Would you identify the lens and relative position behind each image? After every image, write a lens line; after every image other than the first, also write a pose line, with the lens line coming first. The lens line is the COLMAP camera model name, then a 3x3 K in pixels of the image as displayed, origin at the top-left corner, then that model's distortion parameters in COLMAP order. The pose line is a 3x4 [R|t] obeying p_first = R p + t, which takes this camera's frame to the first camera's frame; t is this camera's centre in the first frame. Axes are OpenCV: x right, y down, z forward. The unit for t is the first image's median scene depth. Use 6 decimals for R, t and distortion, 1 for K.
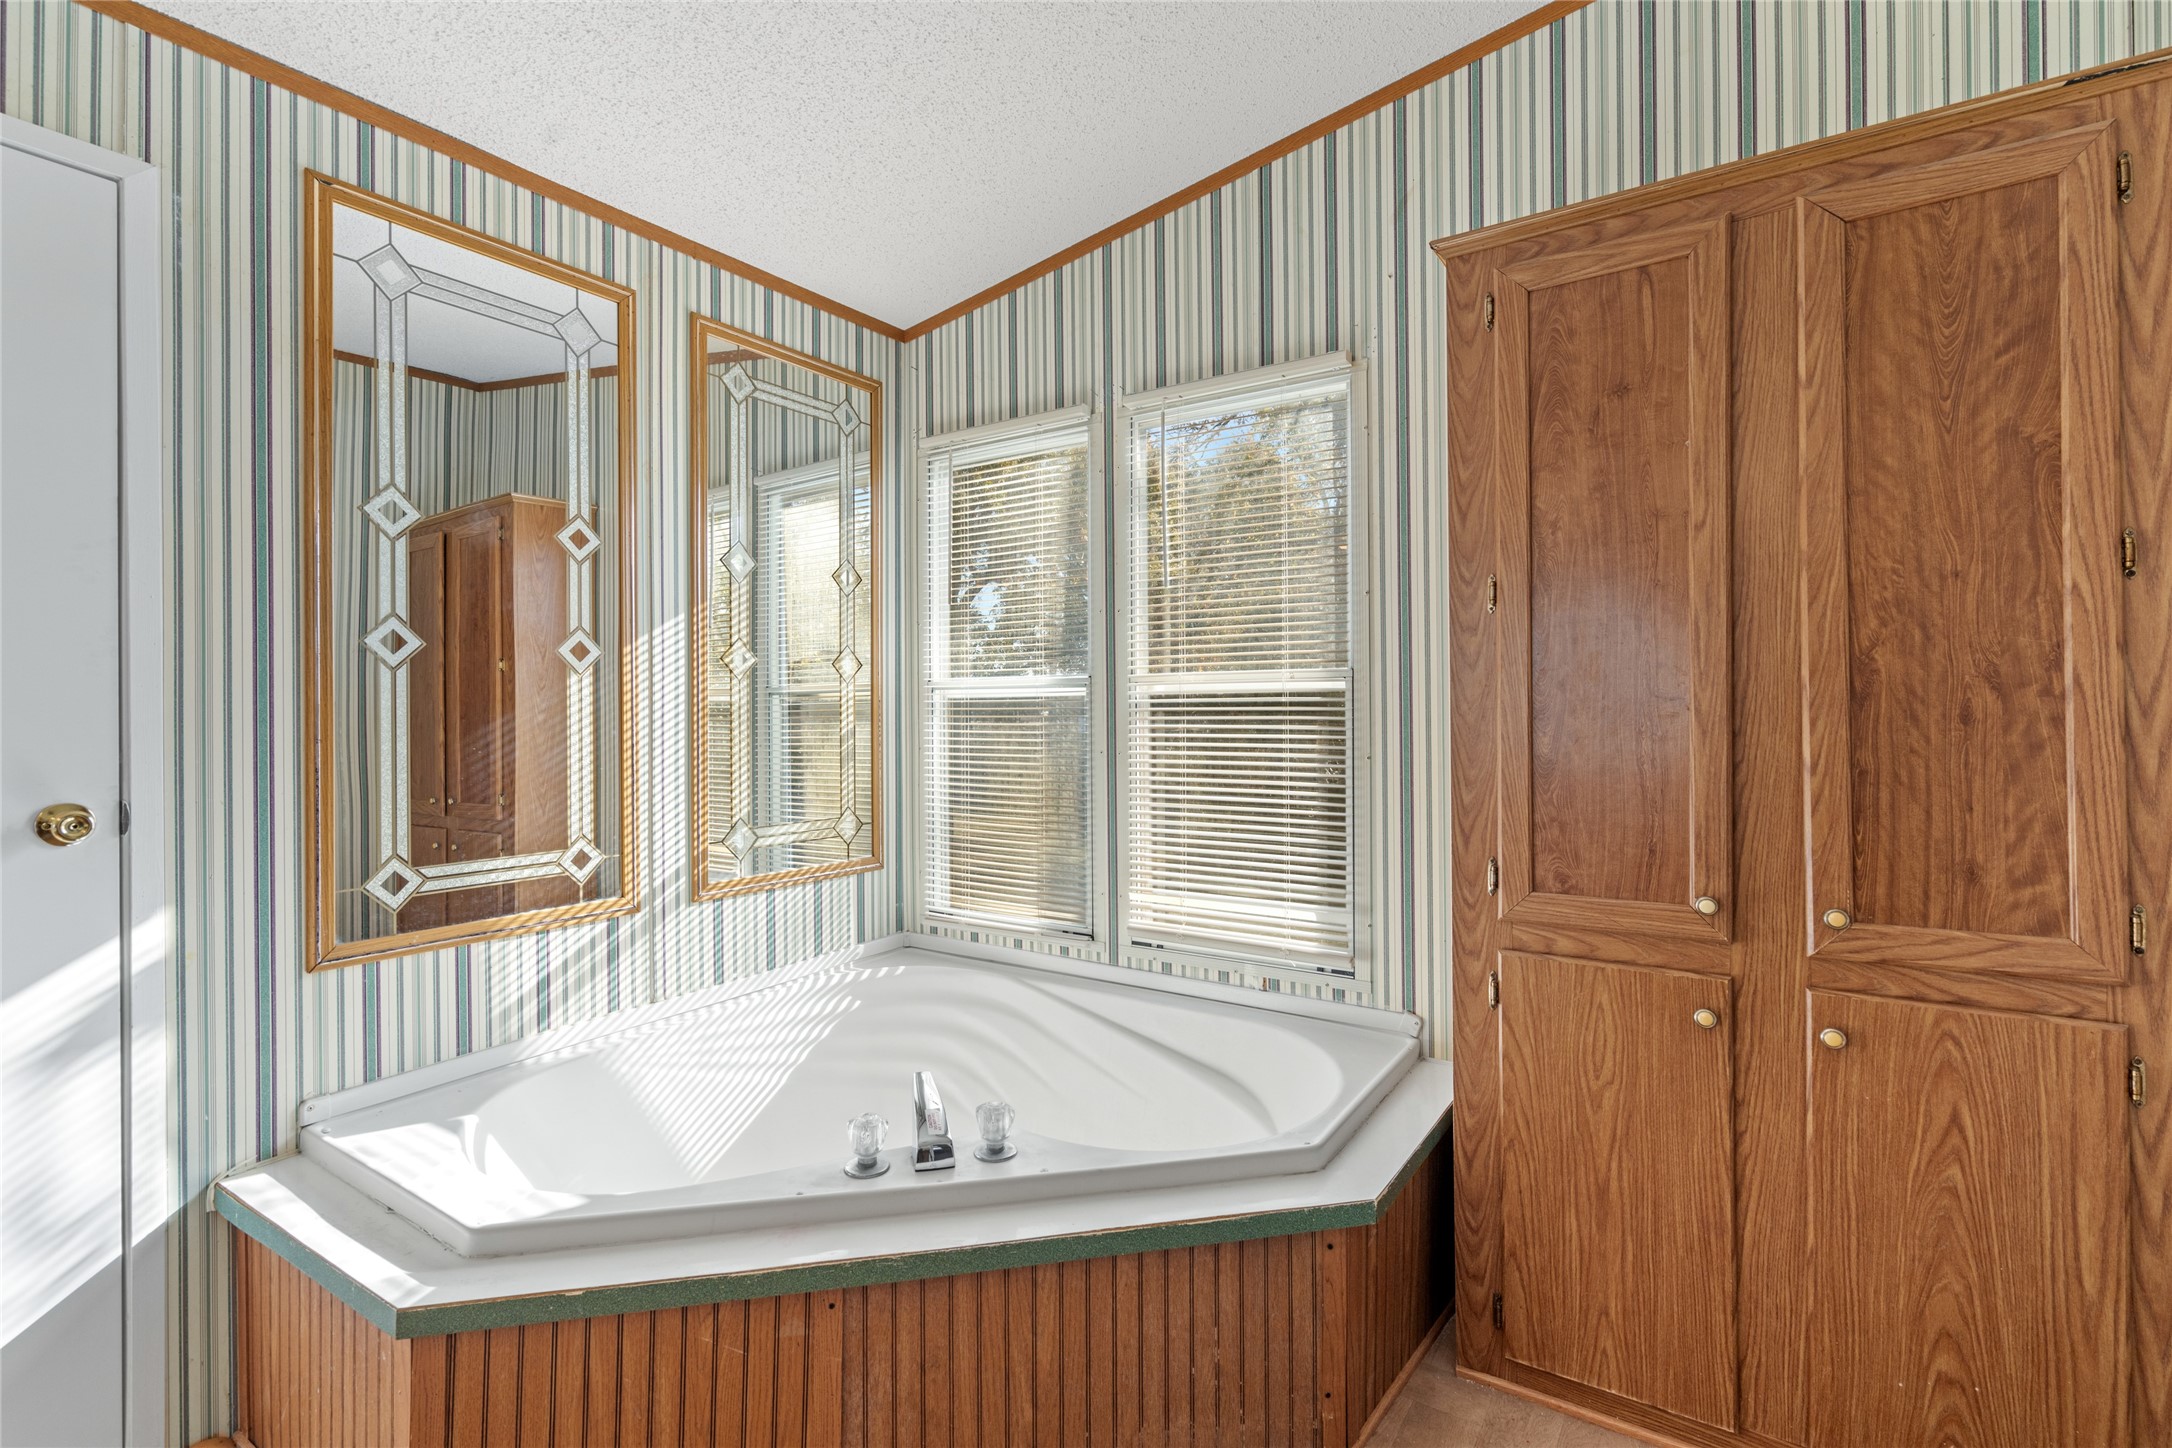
lens RADIAL K [[986.9, 0, 1084.2], [0, 986.9, 709.5], [0, 0, 1]] dist [-0.005008, 0.000889]
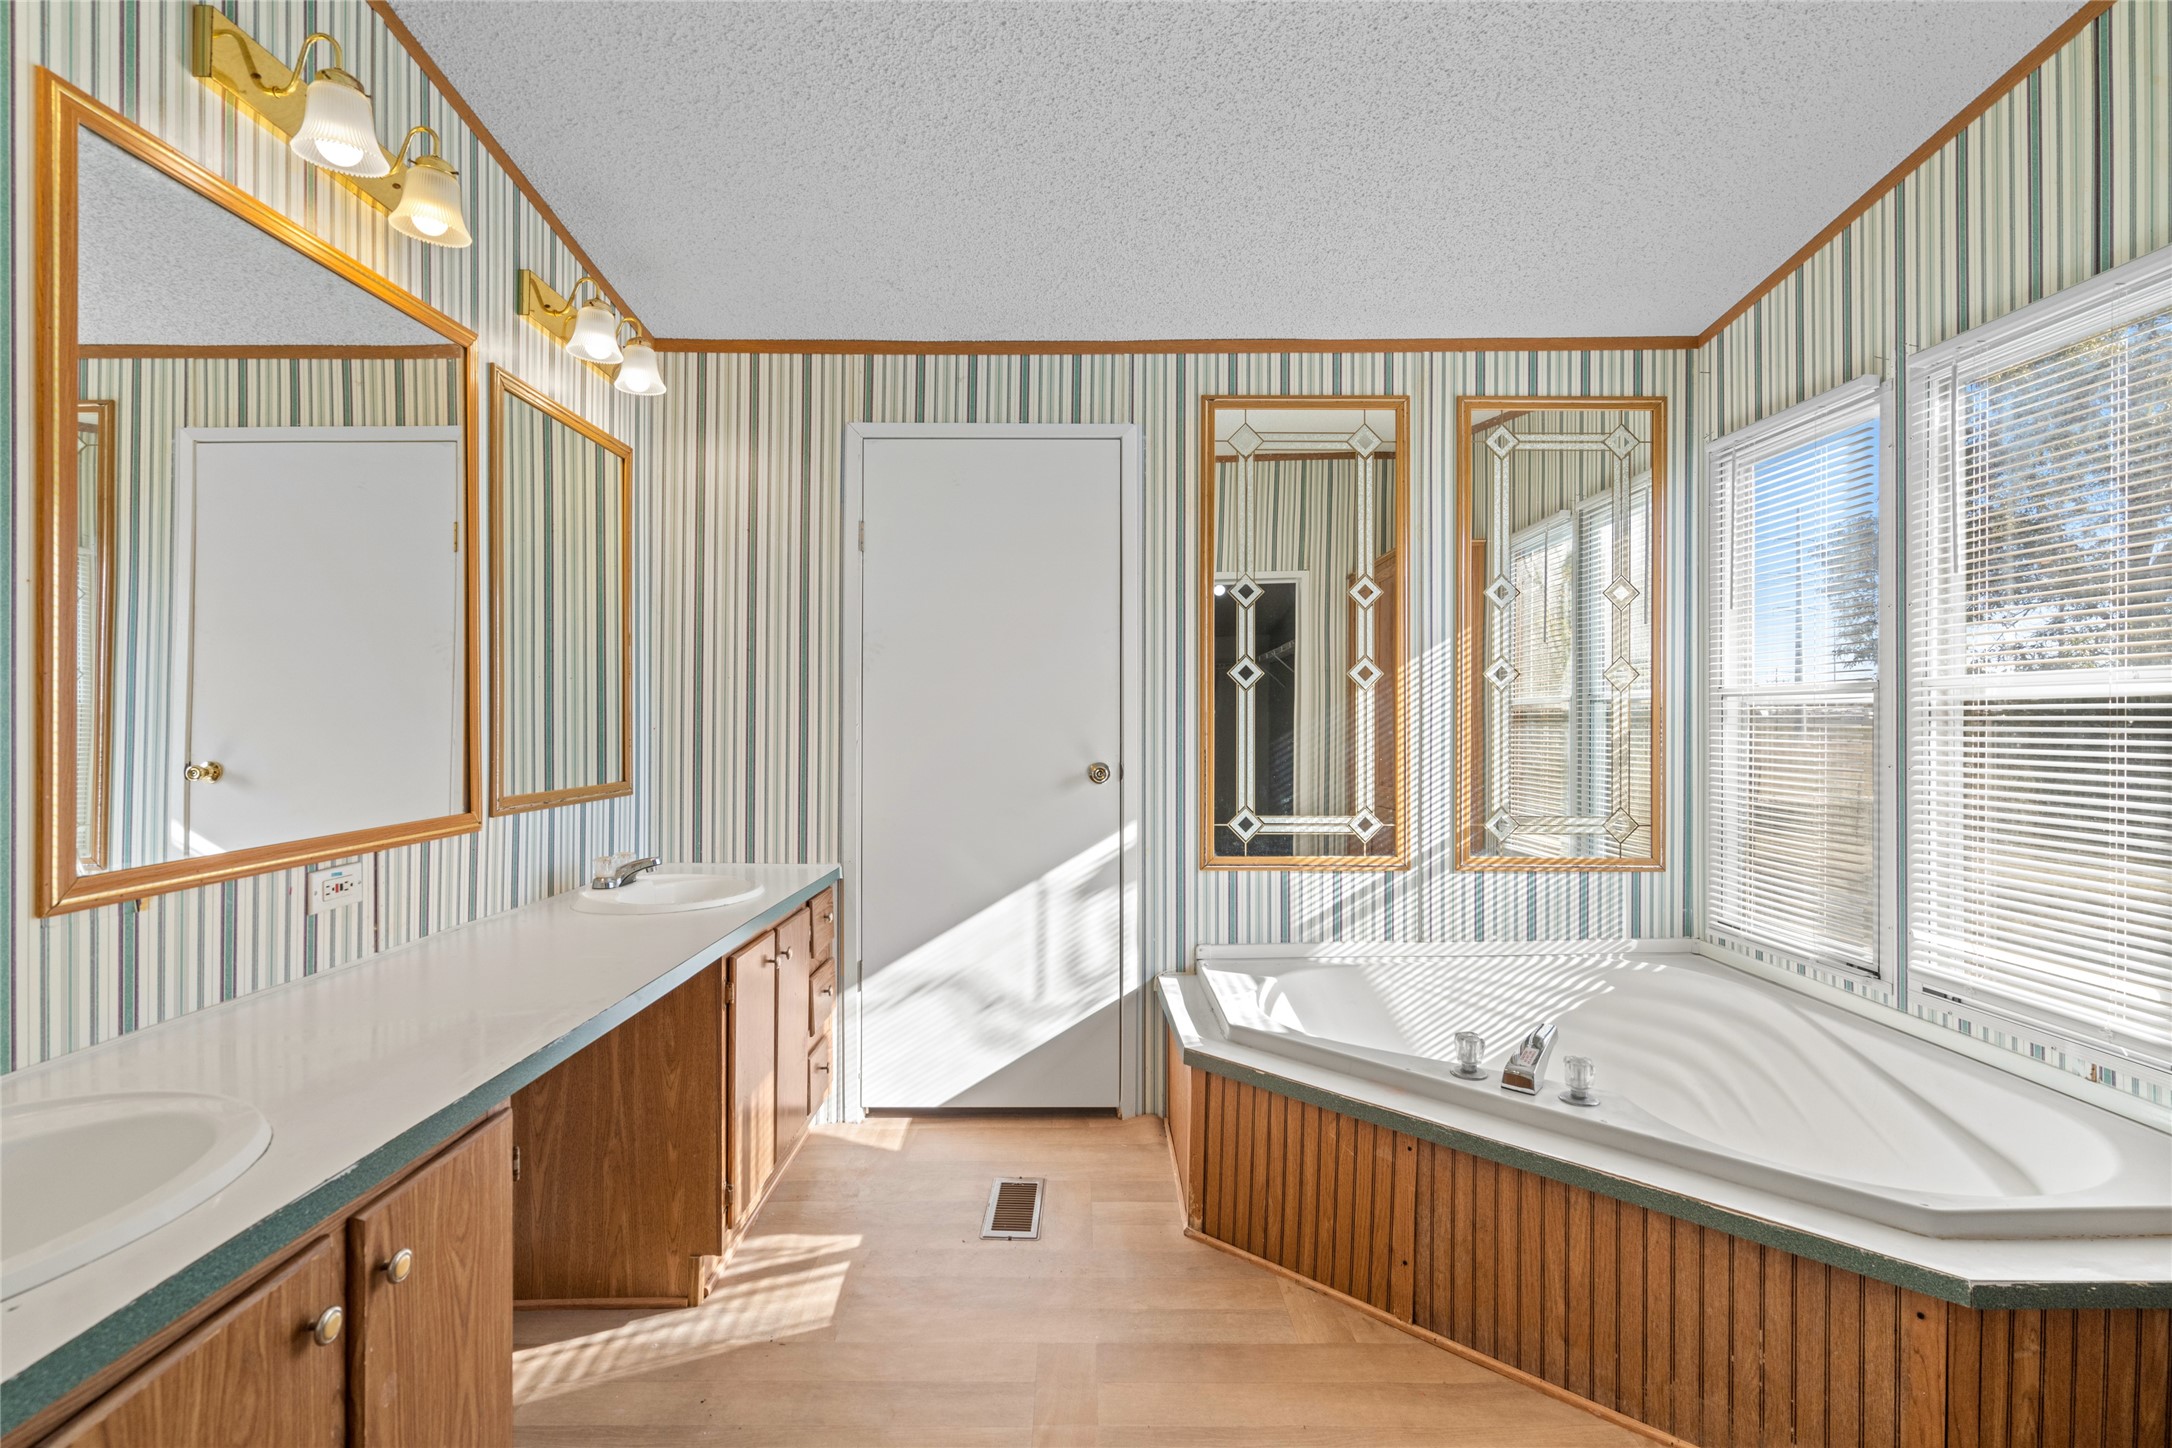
lens RADIAL K [[986.9, 0, 1086.6], [0, 986.9, 719.7], [0, 0, 1]] dist [-0.005008, 0.000889]
pose [[0.563480, 0.007871, -0.826092, 0.410210], [-0.002897, 0.999967, 0.007552, -0.003256], [0.826125, -0.001862, 0.563484, -0.099900]]
